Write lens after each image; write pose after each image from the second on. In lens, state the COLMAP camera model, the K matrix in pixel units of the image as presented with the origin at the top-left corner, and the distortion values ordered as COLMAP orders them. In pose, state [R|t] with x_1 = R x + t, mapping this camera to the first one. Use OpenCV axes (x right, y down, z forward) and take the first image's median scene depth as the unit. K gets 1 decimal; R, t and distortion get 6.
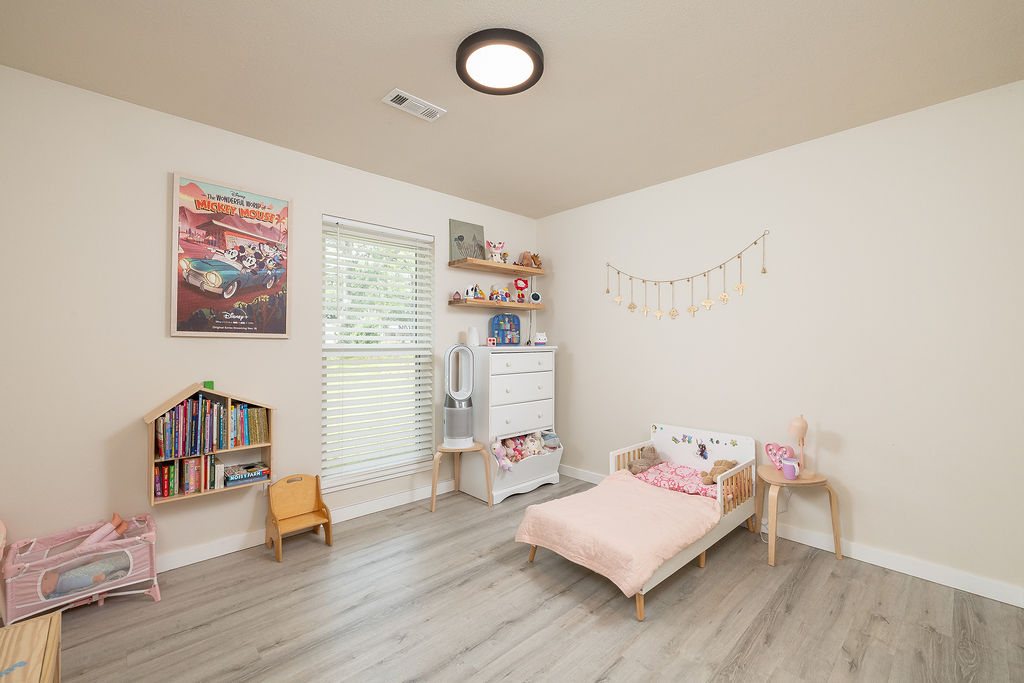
lens RADIAL K [[430.6, 0, 508.8], [0, 430.6, 341.9], [0, 0, 1]] dist [0.001795, 0.000187]
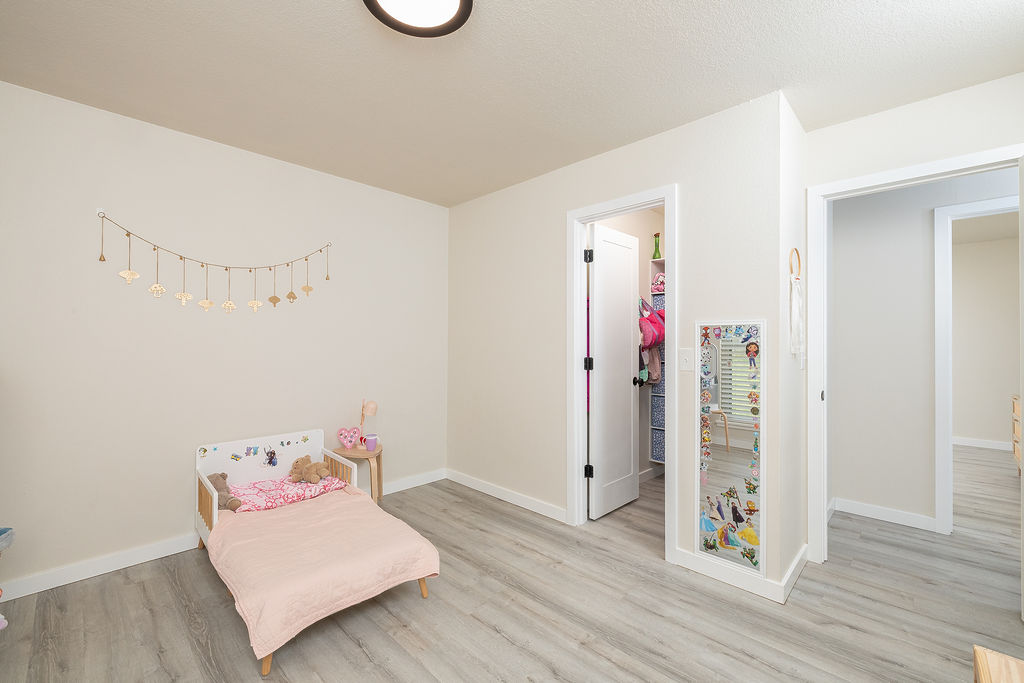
lens RADIAL K [[427.5, 0, 509.9], [0, 427.5, 342.0], [0, 0, 1]] dist [0.001887, 0.000339]
pose [[-0.039097, -0.000855, 0.999235, -0.519154], [-0.005281, 0.999986, 0.000650, -0.000609], [-0.999221, -0.005251, -0.039101, 0.551930]]
